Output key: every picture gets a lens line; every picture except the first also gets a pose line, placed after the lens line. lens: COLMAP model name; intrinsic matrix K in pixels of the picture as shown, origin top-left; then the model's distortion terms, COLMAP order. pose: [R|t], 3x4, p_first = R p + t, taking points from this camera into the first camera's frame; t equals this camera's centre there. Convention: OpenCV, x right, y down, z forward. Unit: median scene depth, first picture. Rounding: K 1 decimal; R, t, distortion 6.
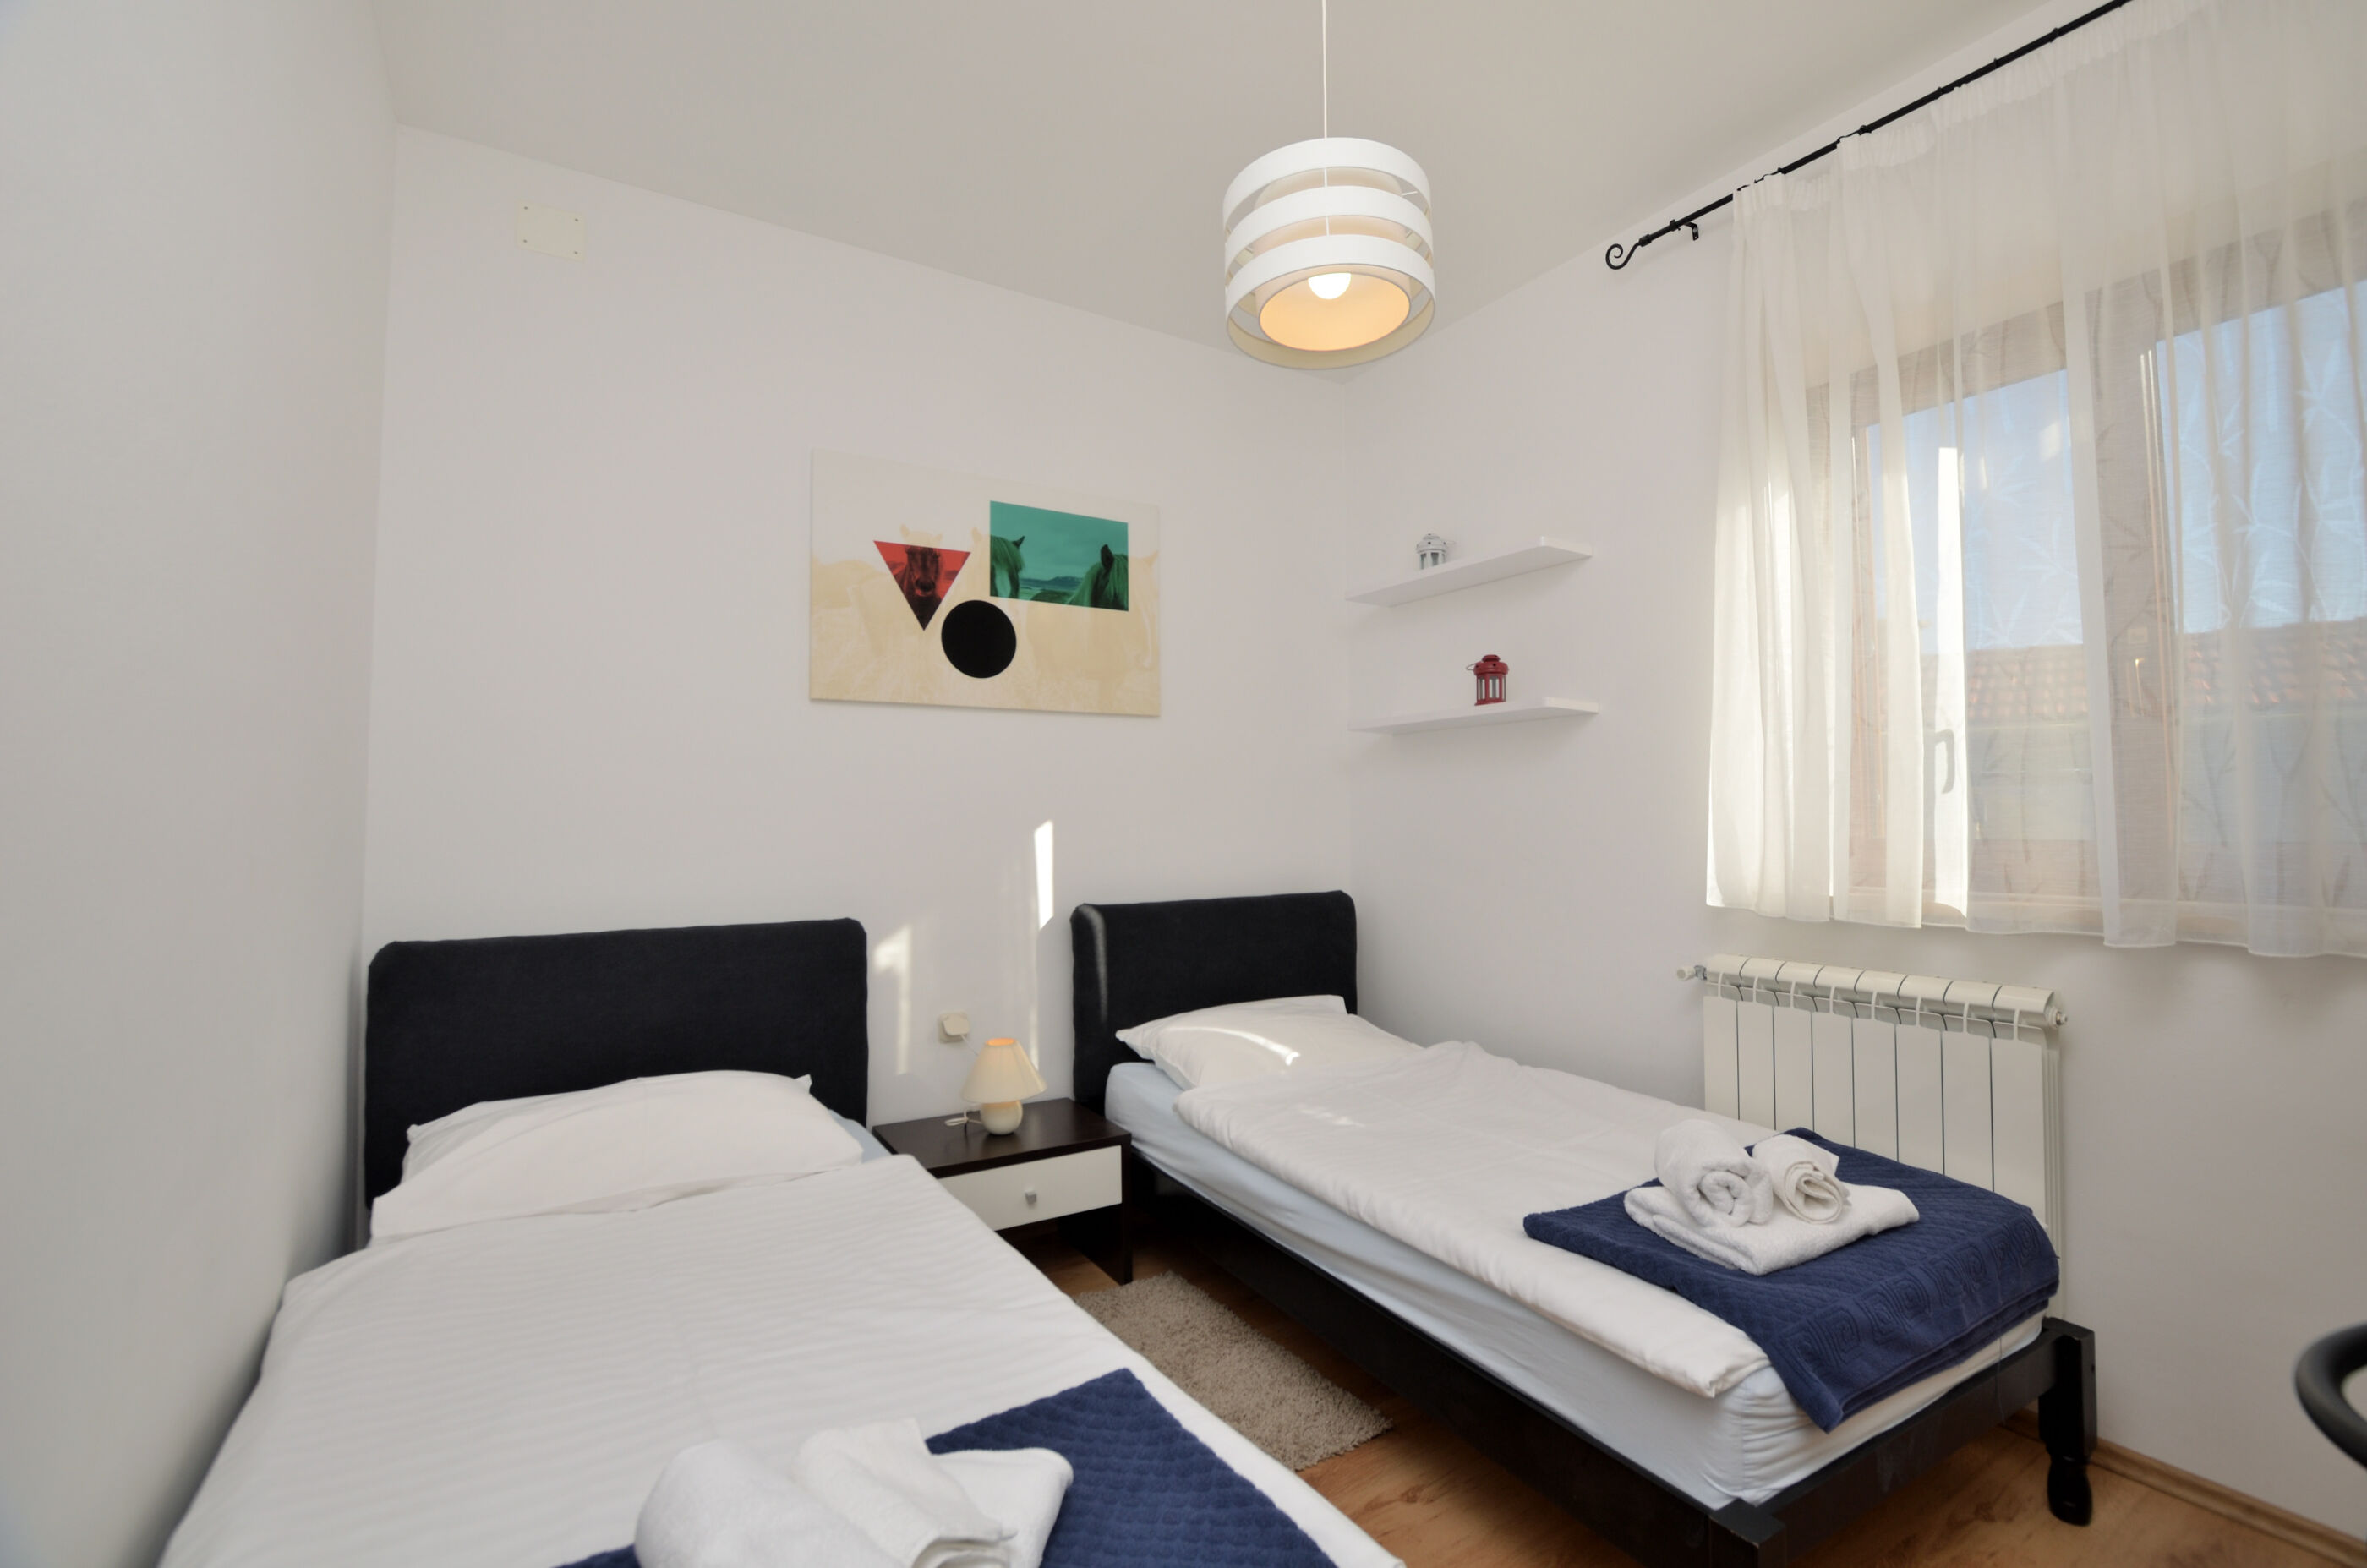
lens RADIAL K [[1046.1, 0, 1206.0], [0, 1046.1, 775.9], [0, 0, 1]] dist [-0.036317, 0.008052]
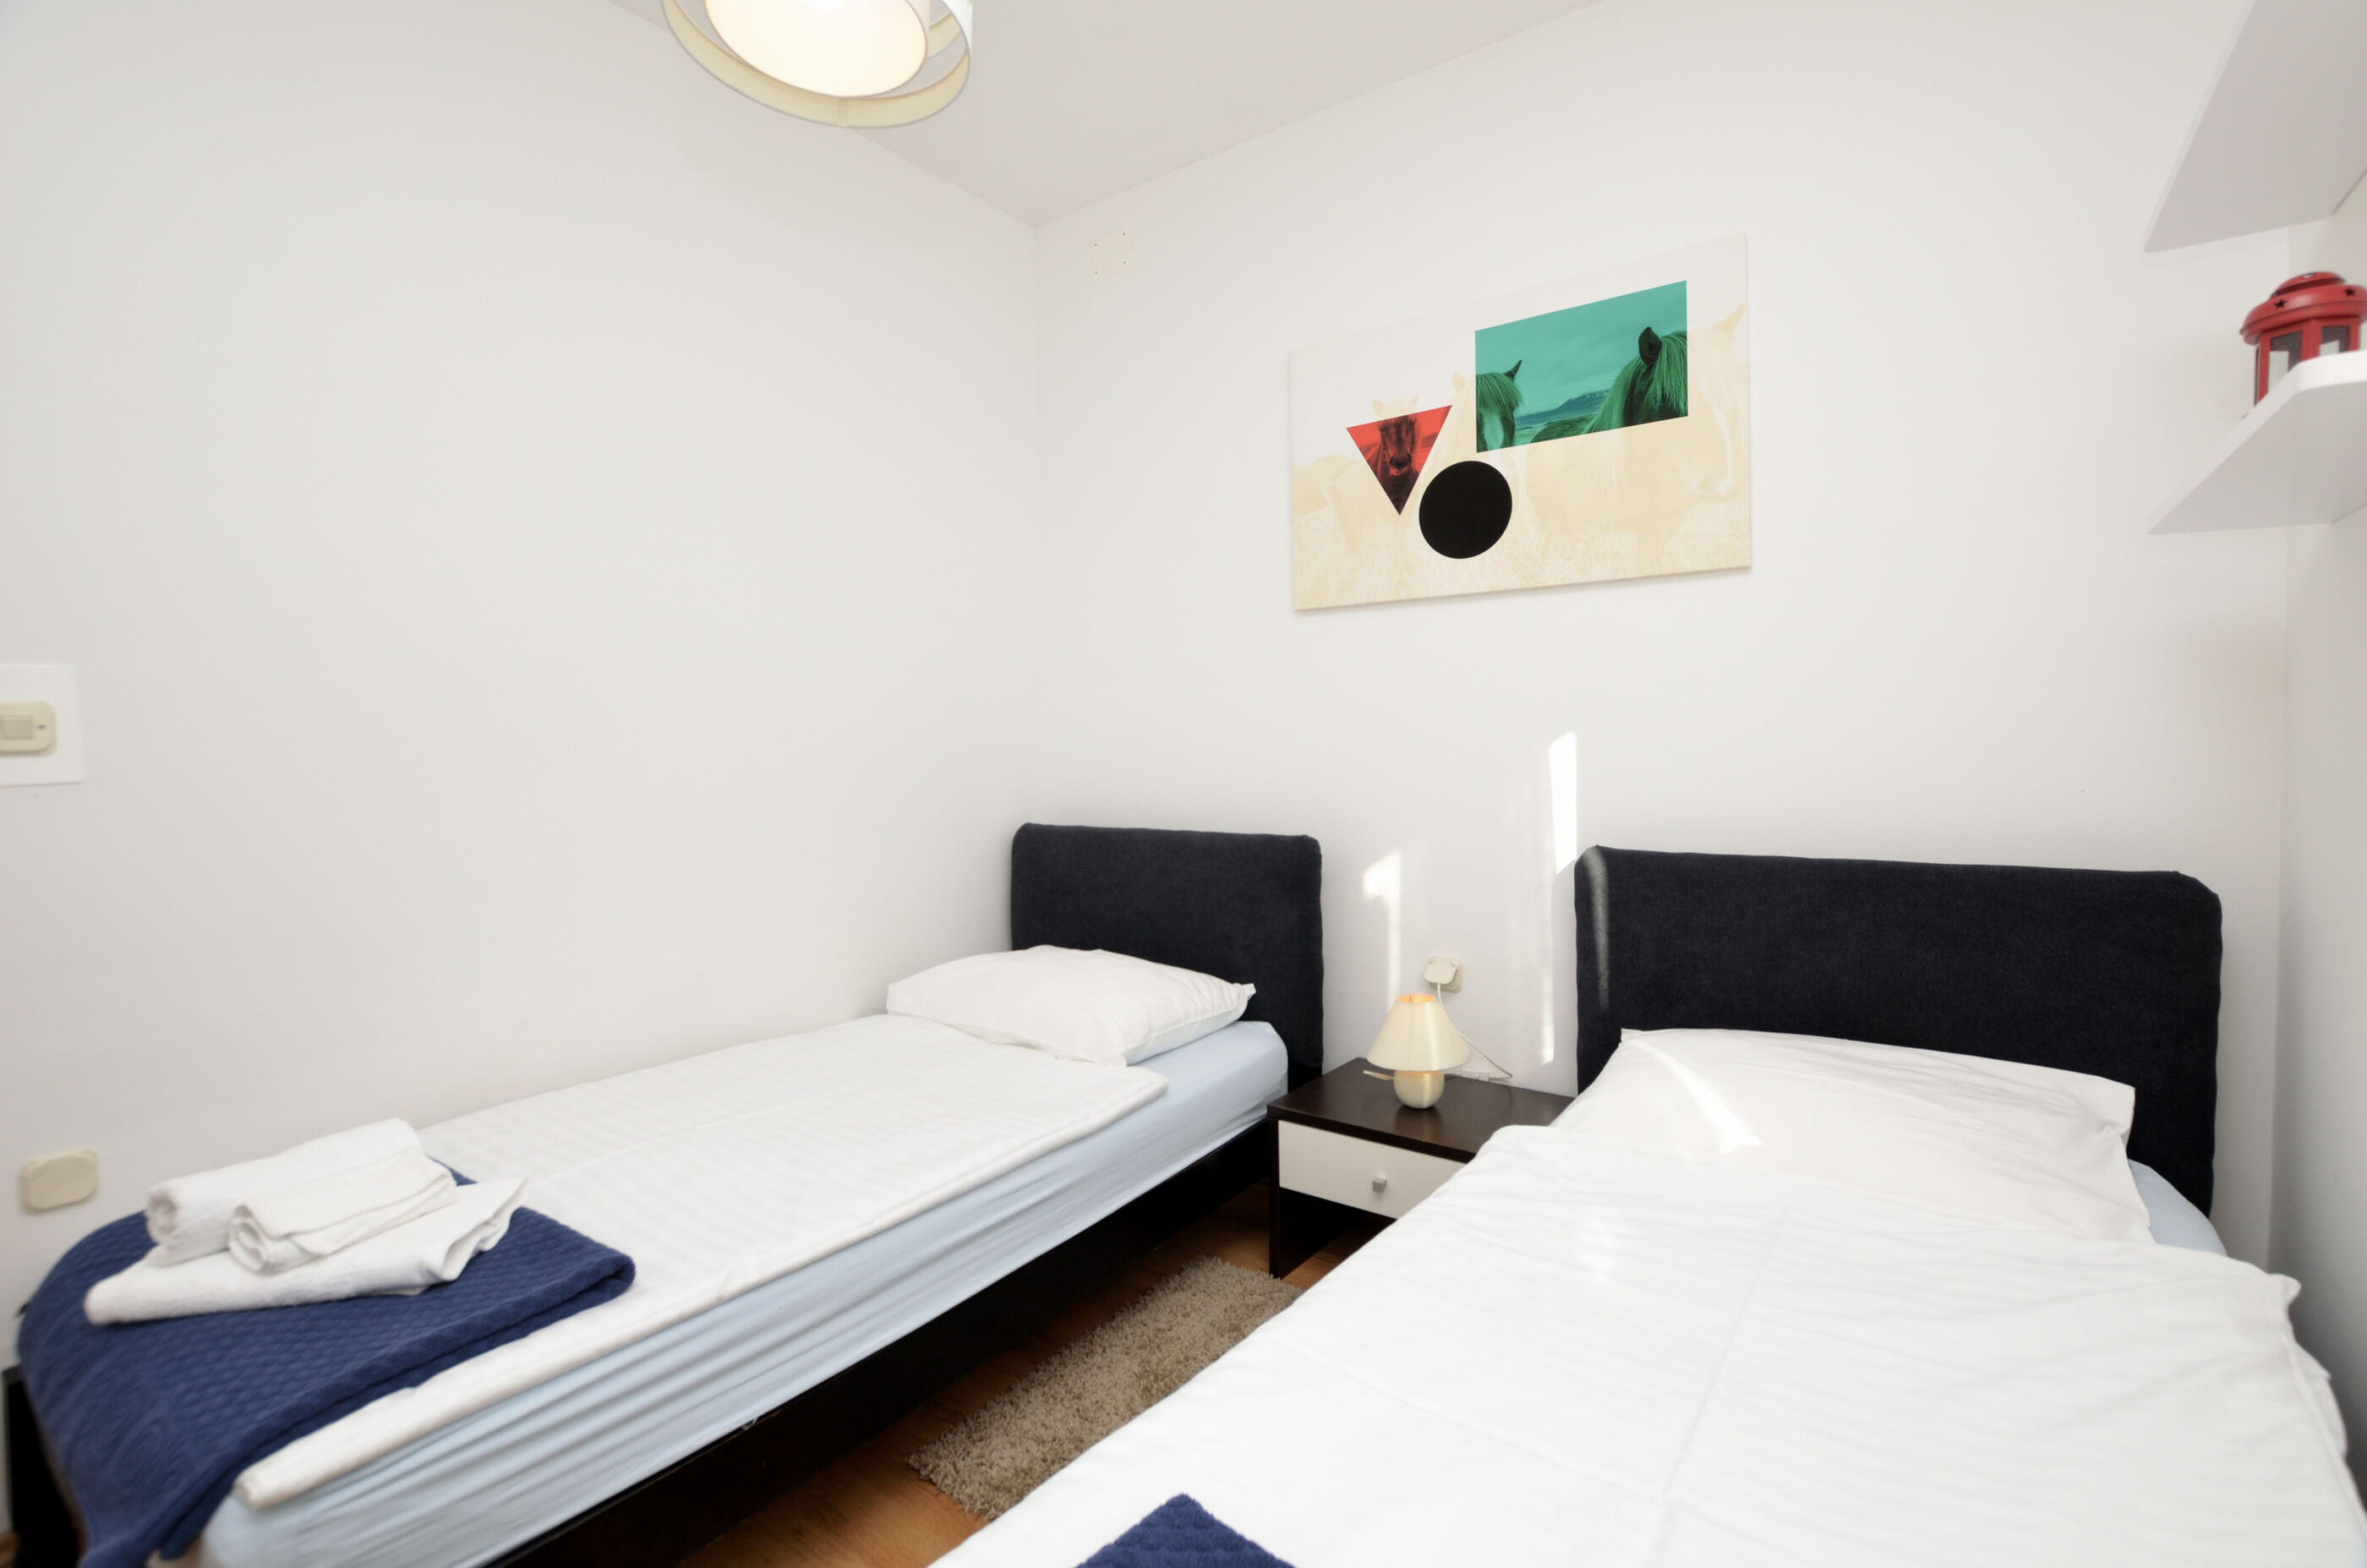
lens RADIAL K [[1045.4, 0, 1205.5], [0, 1045.4, 774.6], [0, 0, 1]] dist [-0.029670, 0.001712]
pose [[0.378988, 0.029210, -0.924941, 0.470100], [0.049137, 0.997457, 0.051634, 0.023243], [0.924096, -0.065018, 0.376589, 0.502114]]
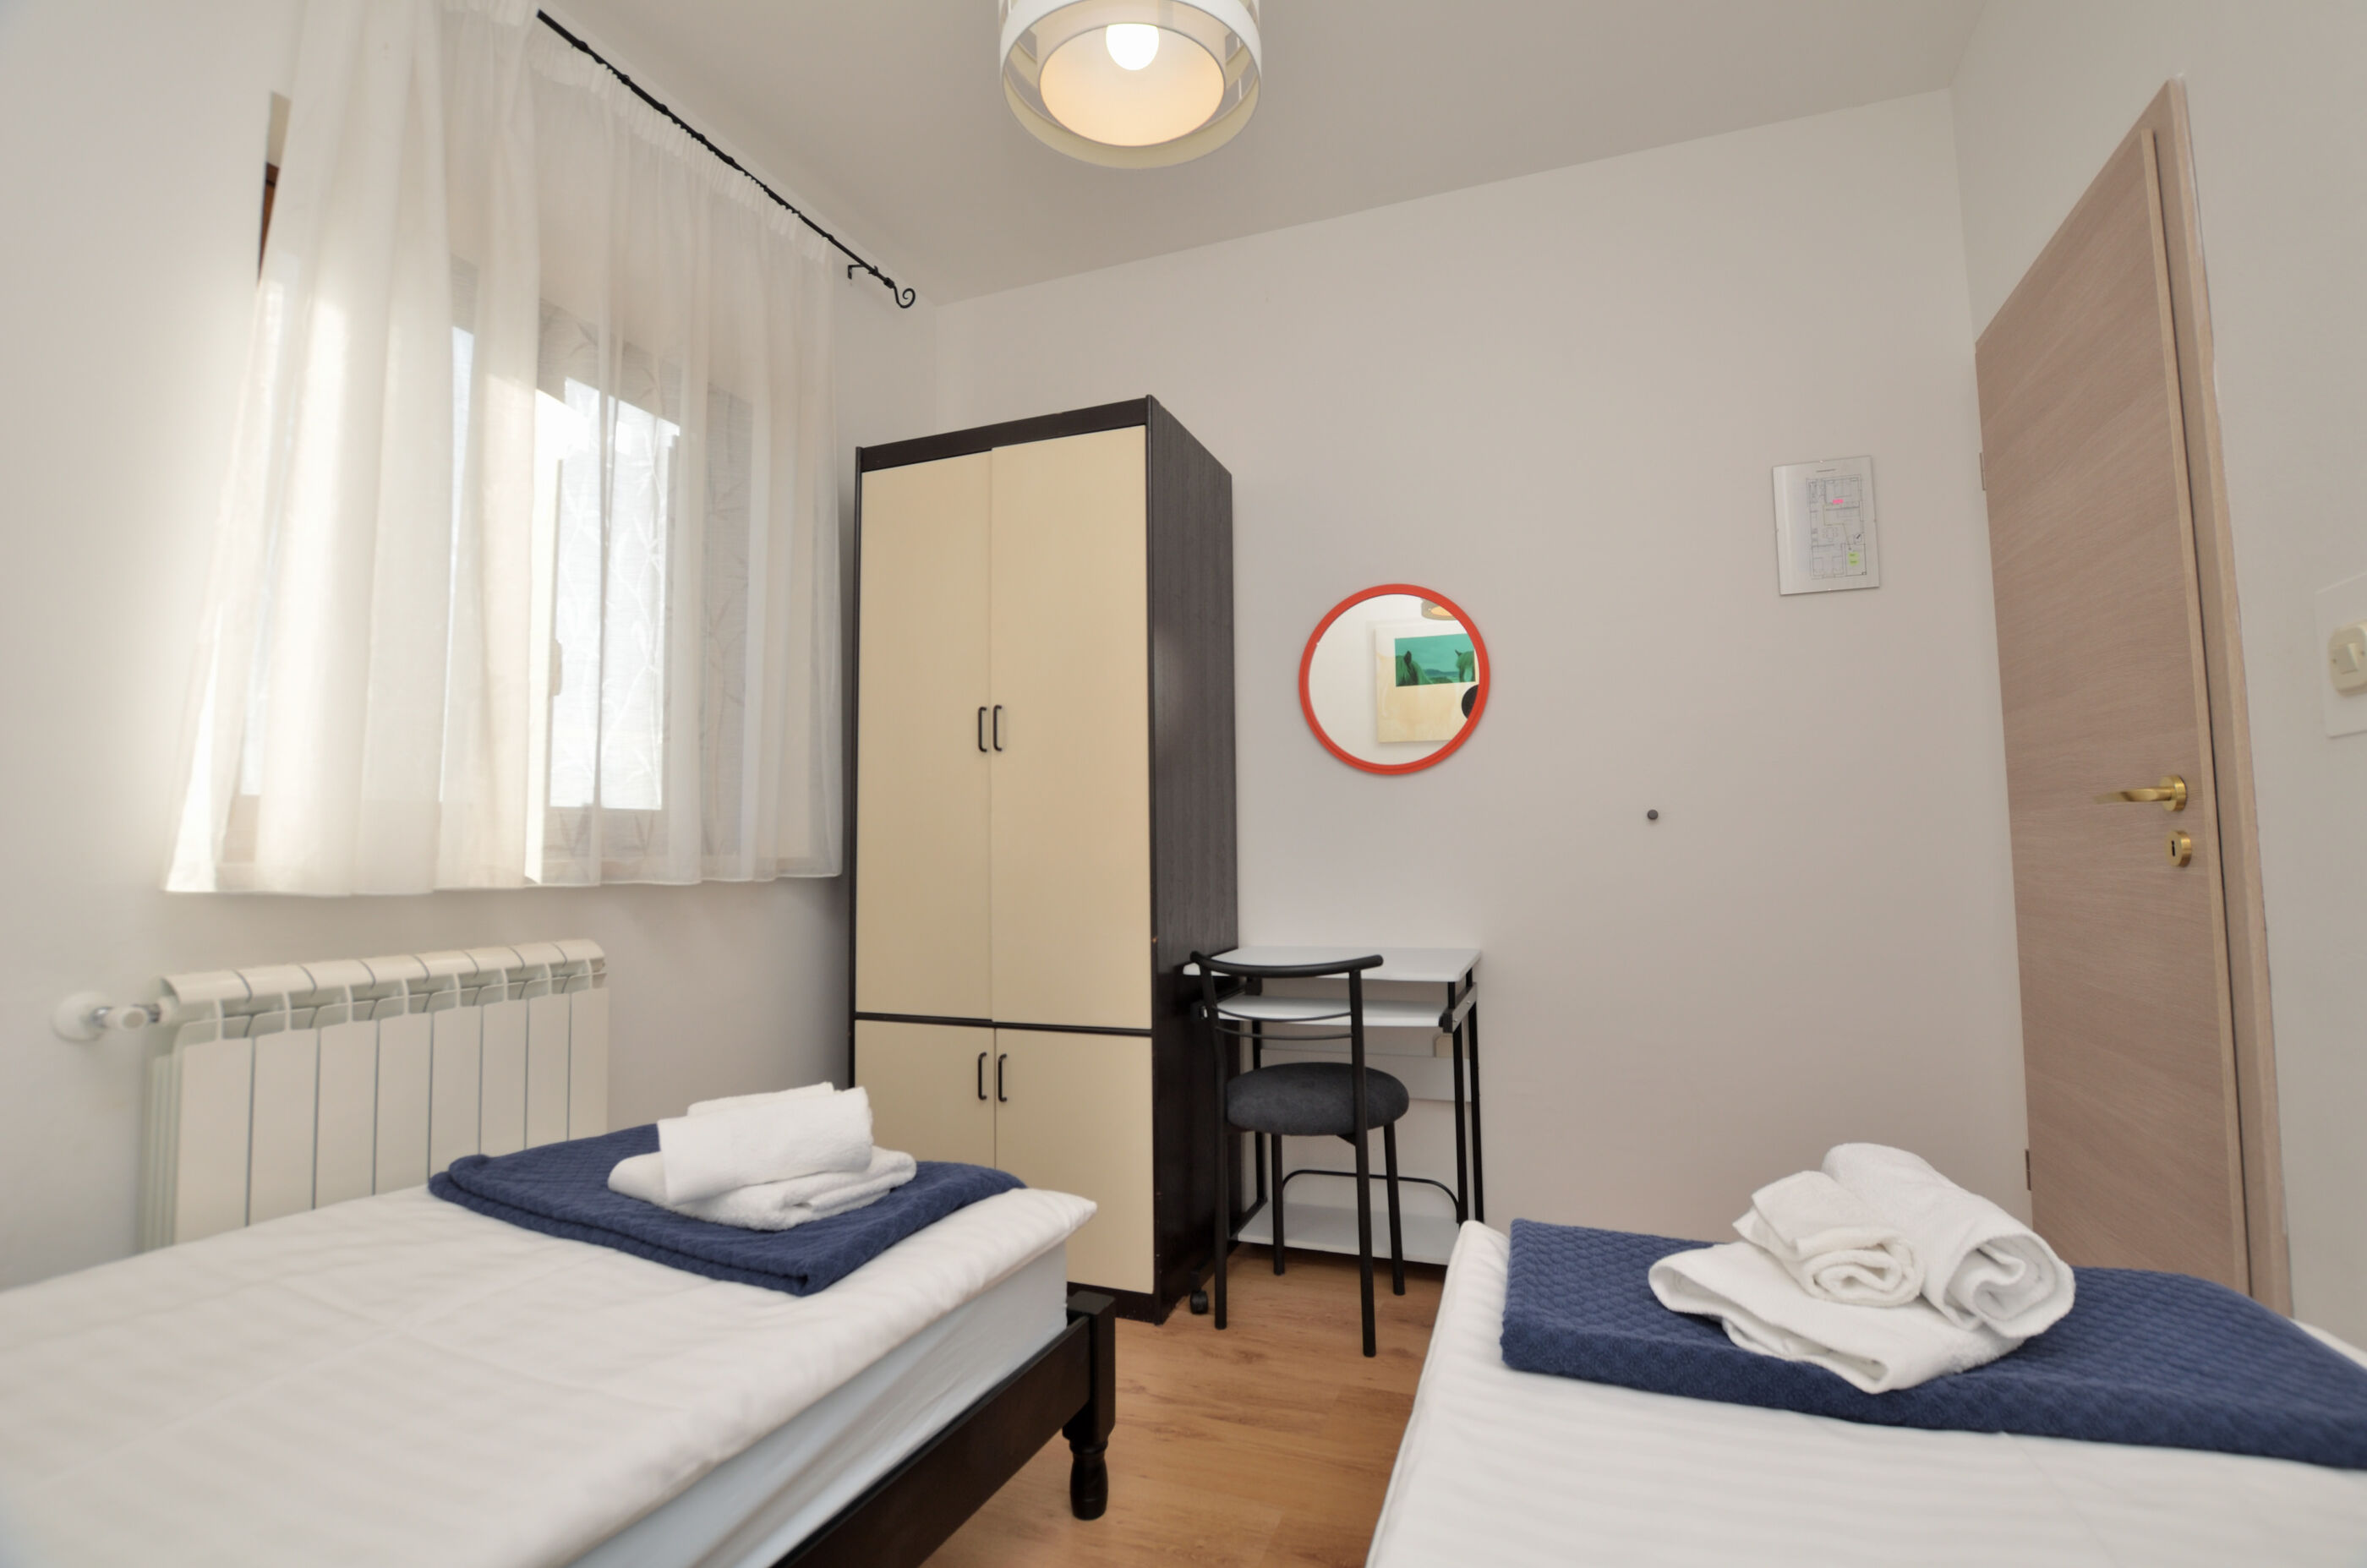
lens RADIAL K [[1038.9, 0, 1204.1], [0, 1038.9, 773.2], [0, 0, 1]] dist [-0.025862, 0.000568]
pose [[-0.601288, 0.057966, 0.796927, -0.283756], [-0.033185, 0.994693, -0.097389, 0.077760], [-0.798343, -0.085005, -0.596174, 0.743337]]
